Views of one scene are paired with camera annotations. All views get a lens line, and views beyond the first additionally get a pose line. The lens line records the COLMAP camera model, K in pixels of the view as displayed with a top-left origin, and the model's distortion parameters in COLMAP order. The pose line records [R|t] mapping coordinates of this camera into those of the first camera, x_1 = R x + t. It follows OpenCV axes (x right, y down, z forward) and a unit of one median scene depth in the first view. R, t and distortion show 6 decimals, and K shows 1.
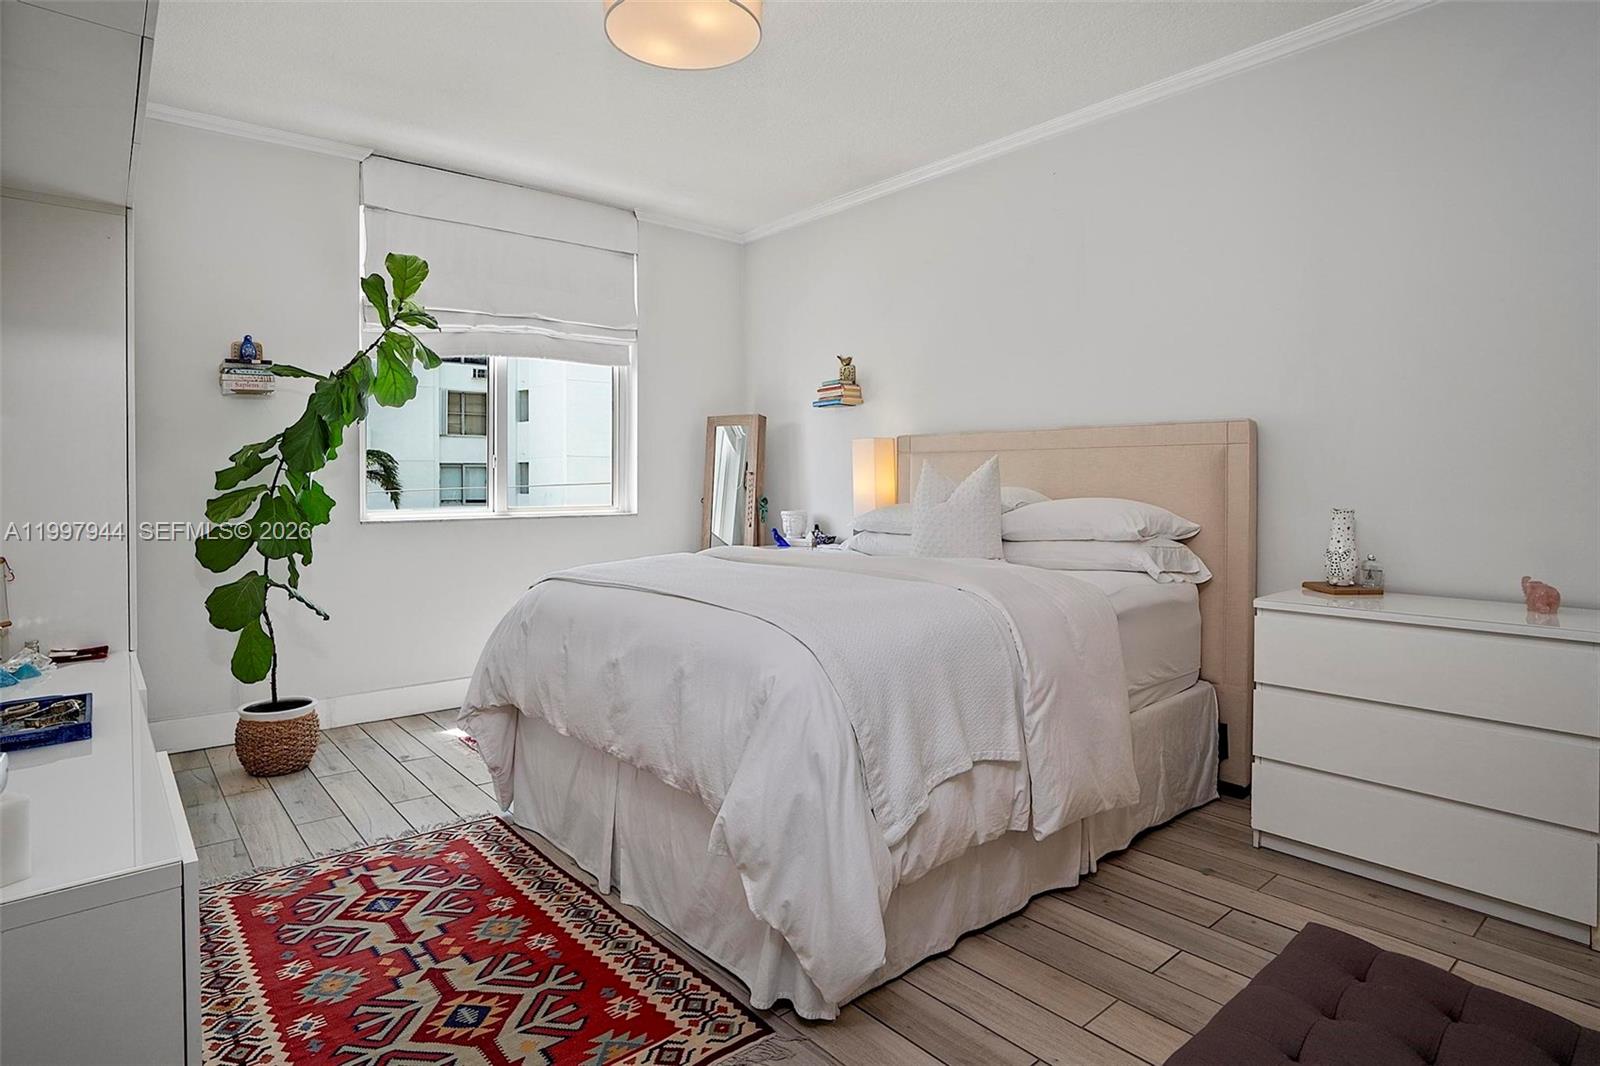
lens RADIAL K [[831.1, 0, 824.1], [0, 831.1, 479.9], [0, 0, 1]] dist [-0.012702, 0.000232]
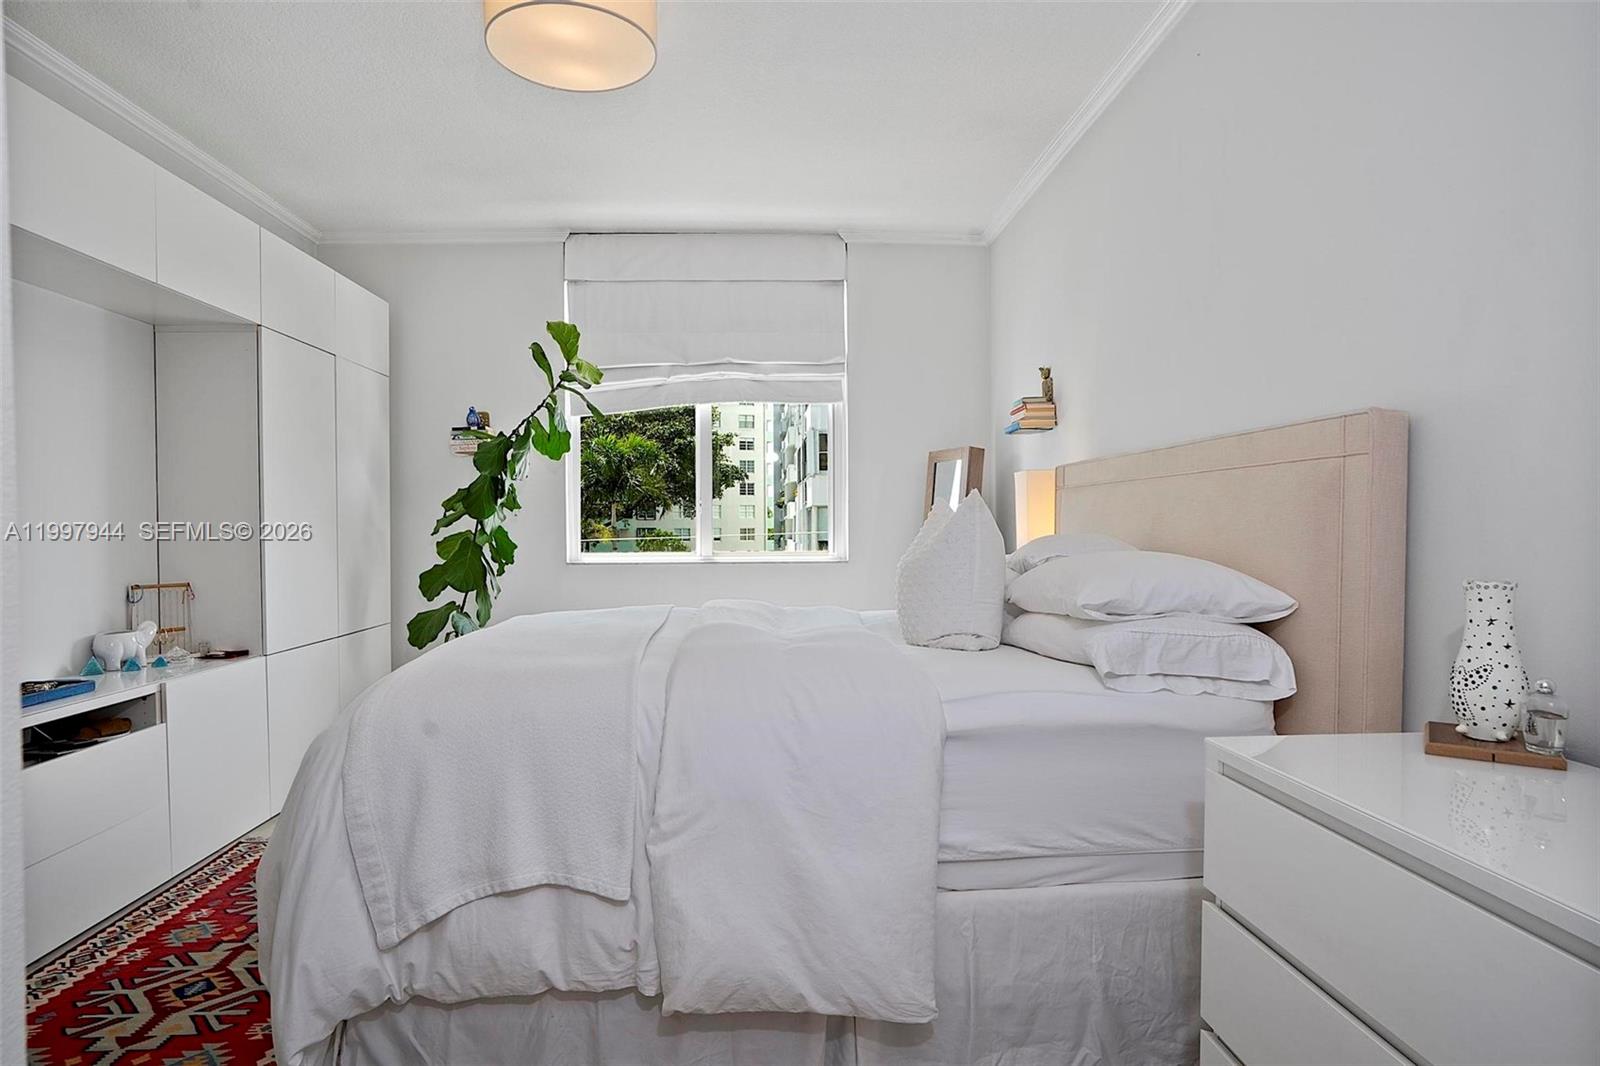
lens RADIAL K [[887.0, 0, 799.6], [0, 887.0, 539.4], [0, 0, 1]] dist [-0.014057, 0.006455]
pose [[0.792089, 0.006594, -0.610370, 0.555423], [0.004578, 0.999849, 0.016744, -0.000726], [0.610388, -0.016057, 0.791940, 0.303654]]
